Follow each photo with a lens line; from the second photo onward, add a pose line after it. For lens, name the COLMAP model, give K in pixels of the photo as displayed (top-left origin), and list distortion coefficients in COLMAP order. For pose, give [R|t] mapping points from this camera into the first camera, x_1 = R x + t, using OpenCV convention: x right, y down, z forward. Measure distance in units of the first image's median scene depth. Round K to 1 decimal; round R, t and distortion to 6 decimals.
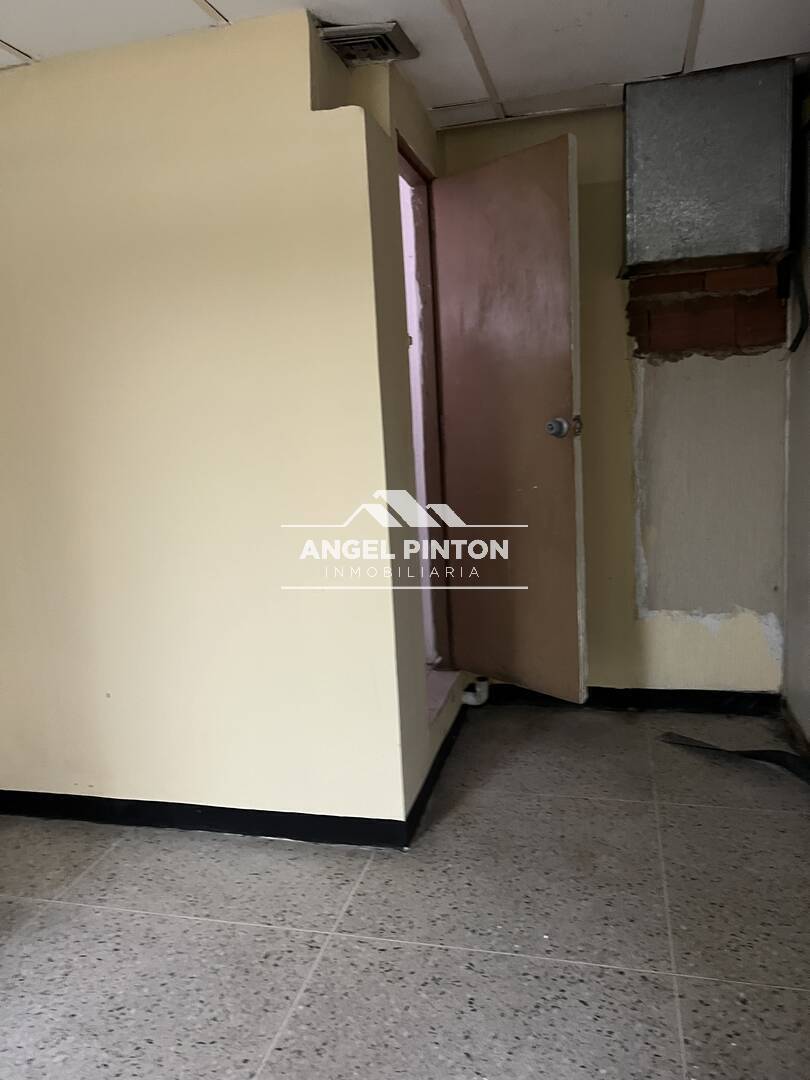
lens RADIAL K [[823.6, 0, 400.7], [0, 823.6, 533.6], [0, 0, 1]] dist [0.039677, -0.038399]
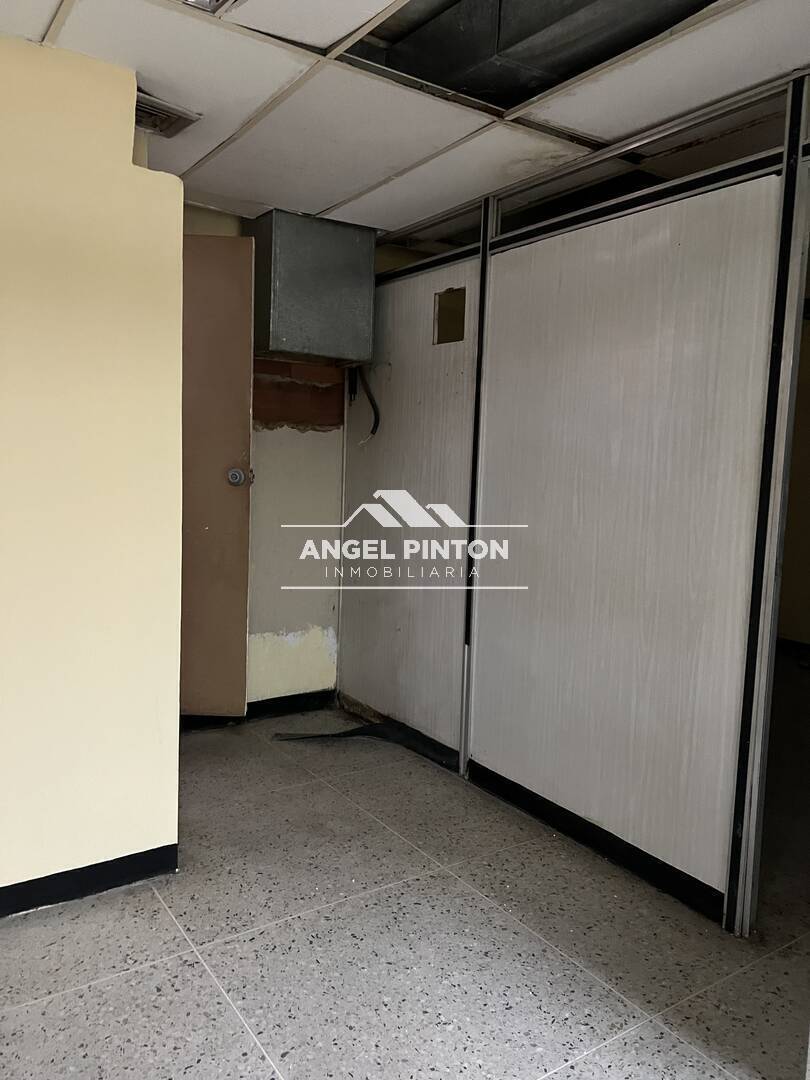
lens RADIAL K [[823.6, 0, 399.7], [0, 823.6, 542.3], [0, 0, 1]] dist [0.039677, -0.038399]
pose [[0.649117, -0.002116, 0.760685, -0.542763], [0.045713, 0.998297, -0.036231, 0.015366], [-0.759314, 0.058291, 0.648109, 0.073107]]
